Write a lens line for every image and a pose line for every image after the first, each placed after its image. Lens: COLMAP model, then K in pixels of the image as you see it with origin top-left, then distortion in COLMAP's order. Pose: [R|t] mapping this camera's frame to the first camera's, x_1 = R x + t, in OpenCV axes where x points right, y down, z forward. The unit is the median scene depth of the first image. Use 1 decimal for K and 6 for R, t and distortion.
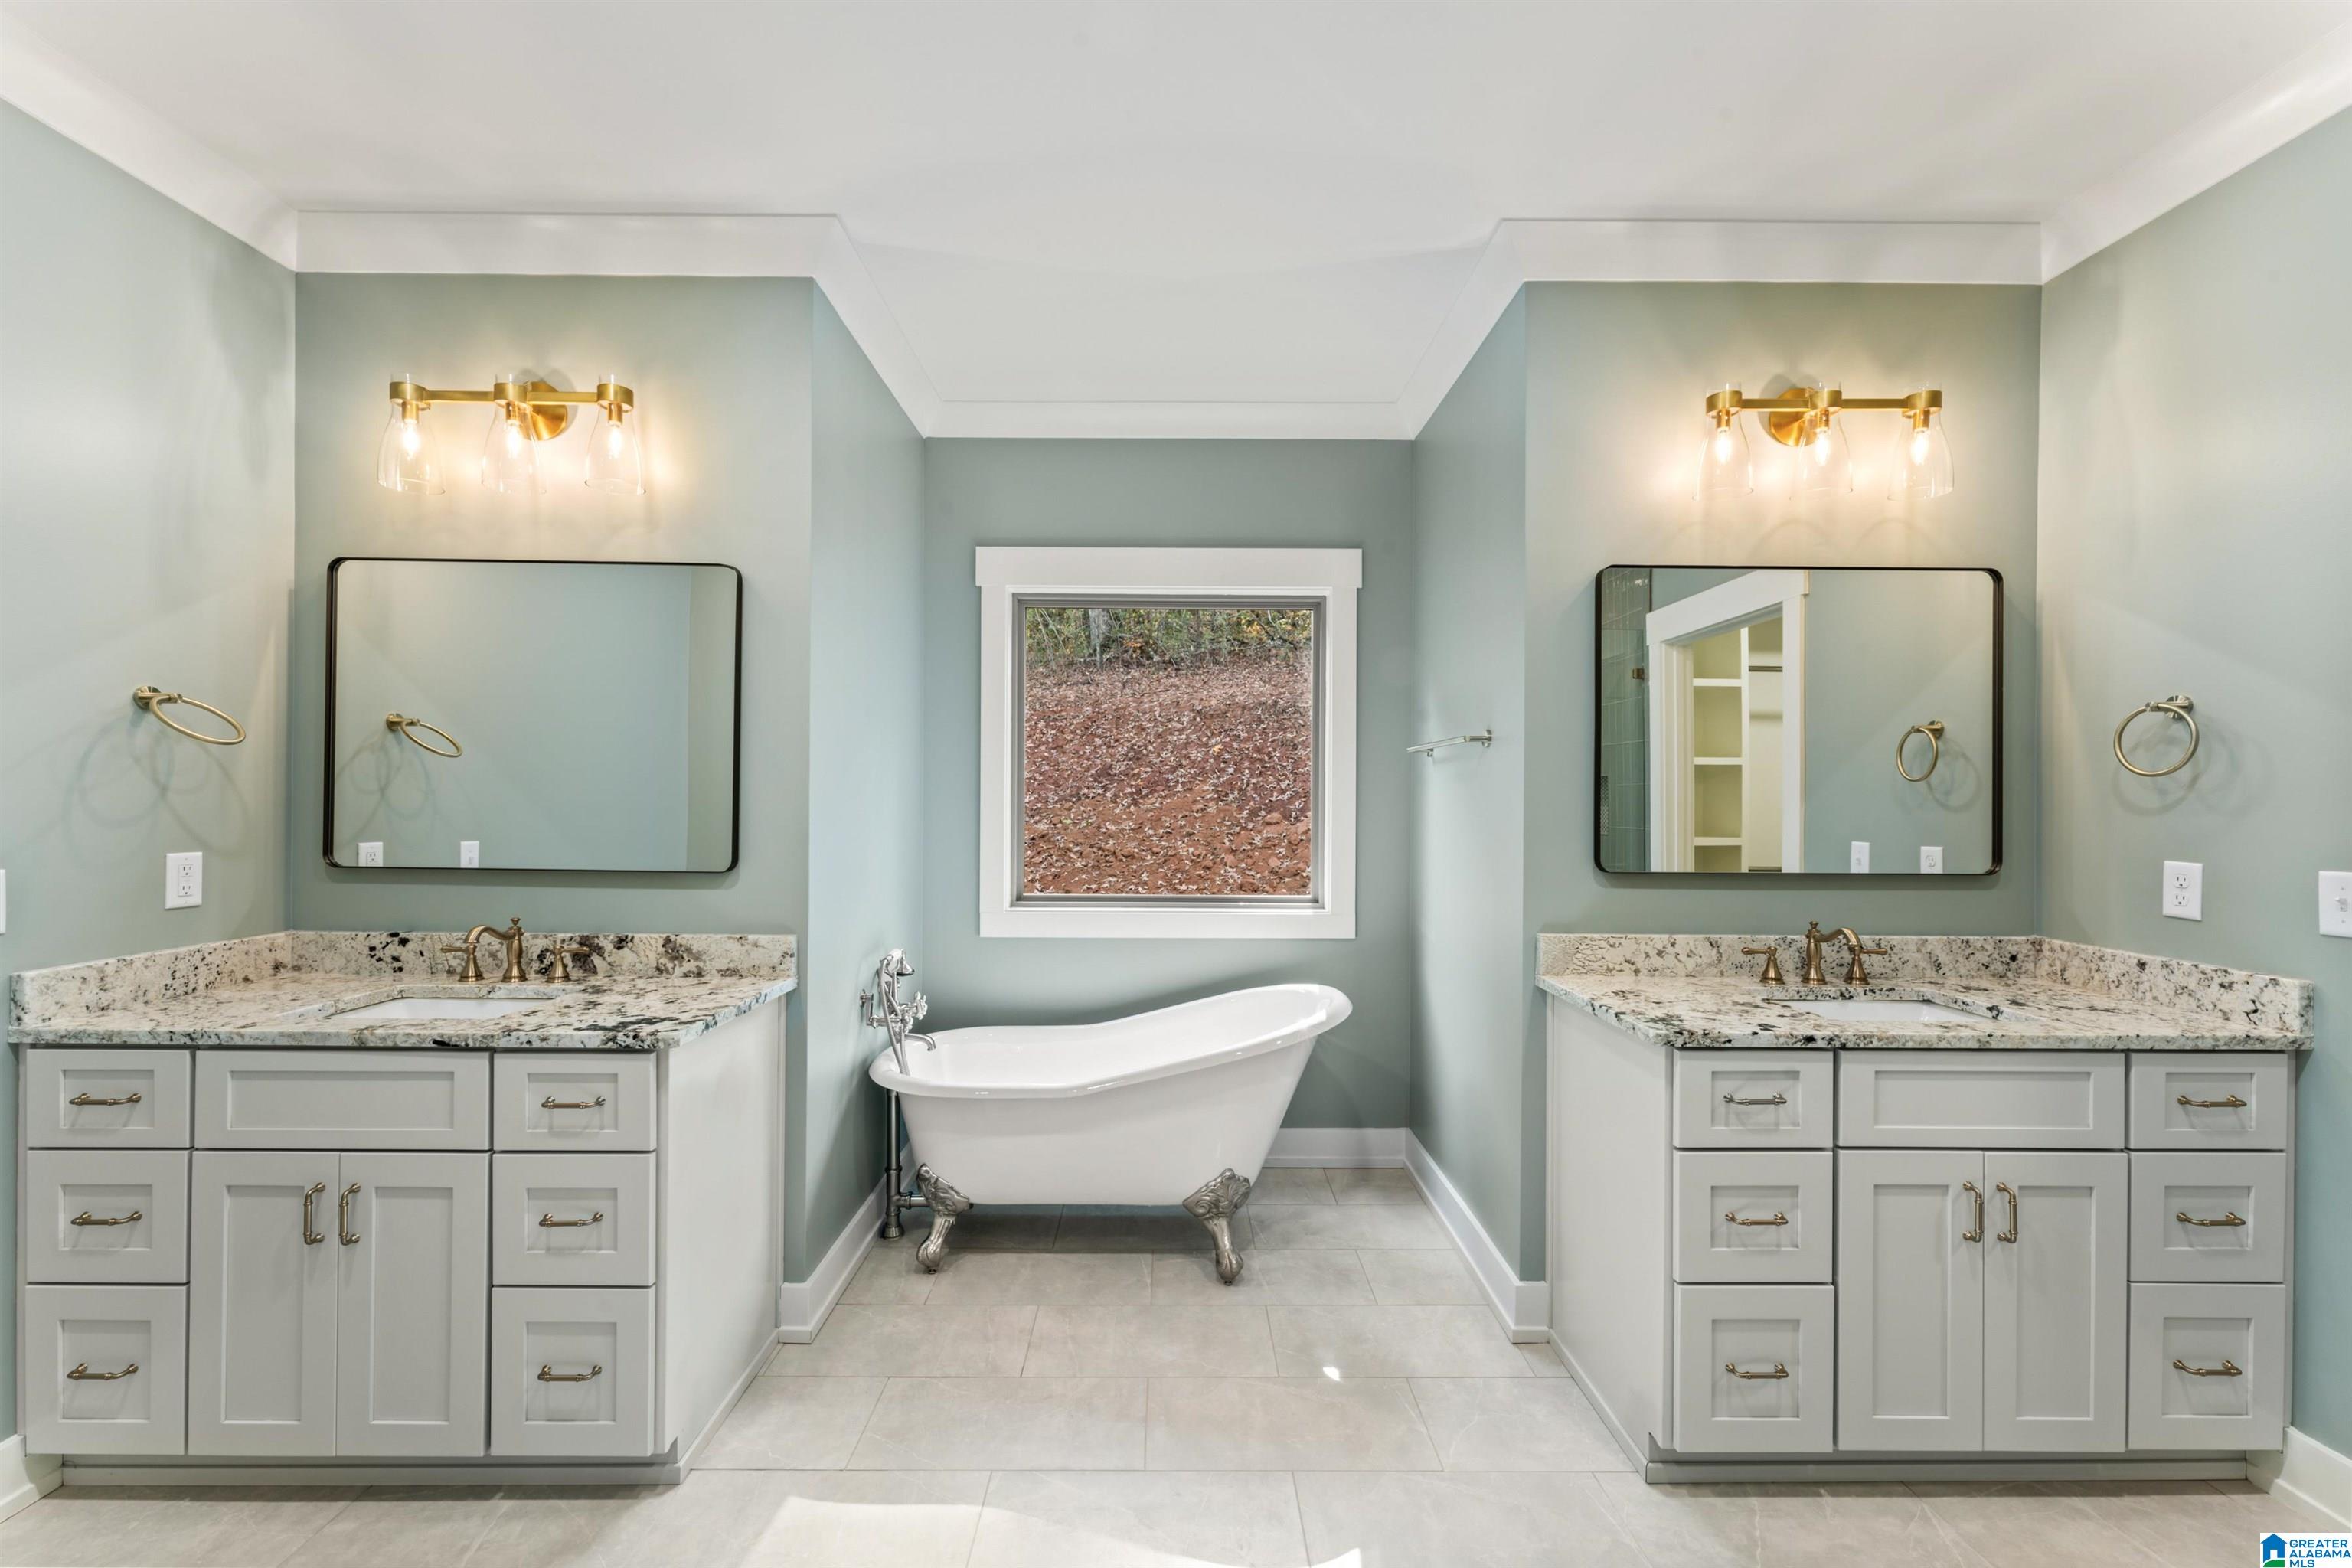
lens RADIAL K [[937.0, 0, 1173.2], [0, 937.0, 790.1], [0, 0, 1]] dist [0.001516, 0.000292]
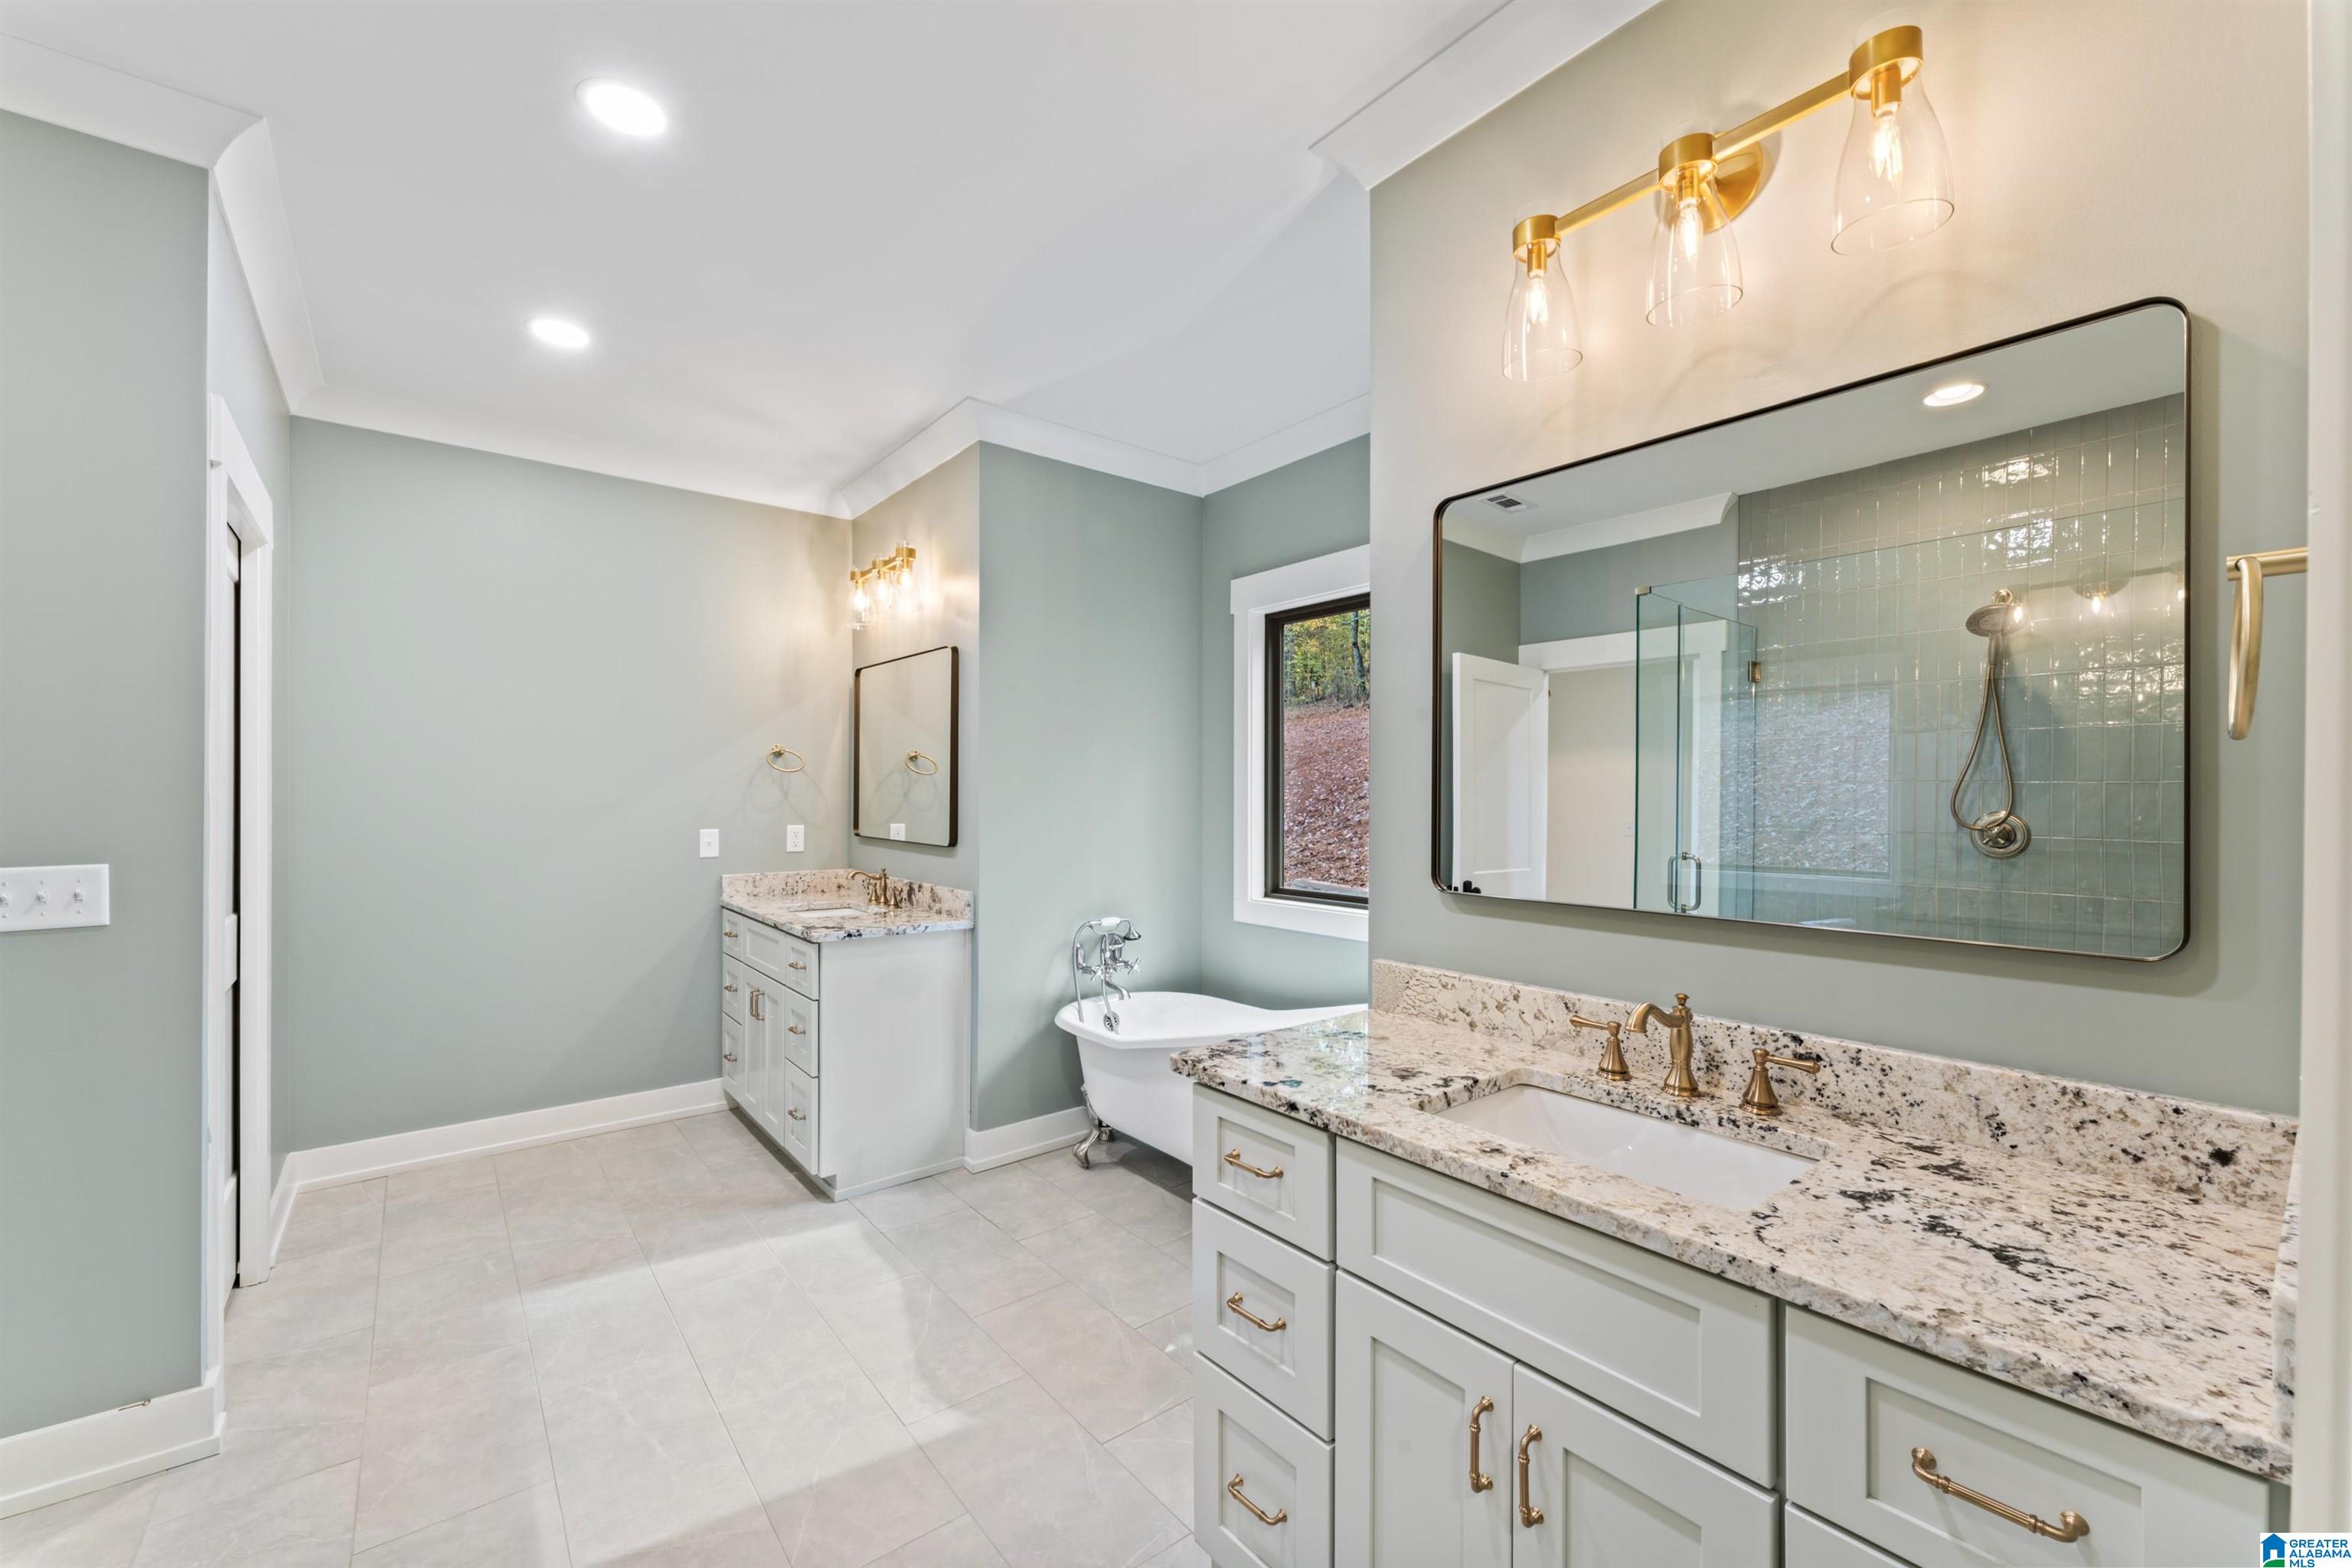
lens RADIAL K [[937.0, 0, 1173.2], [0, 937.0, 790.1], [0, 0, 1]] dist [0.001516, 0.000292]
pose [[0.619316, -0.008365, -0.785097, 0.946624], [0.004758, 0.999965, -0.006901, 0.007351], [0.785127, 0.000539, 0.619334, 0.341947]]
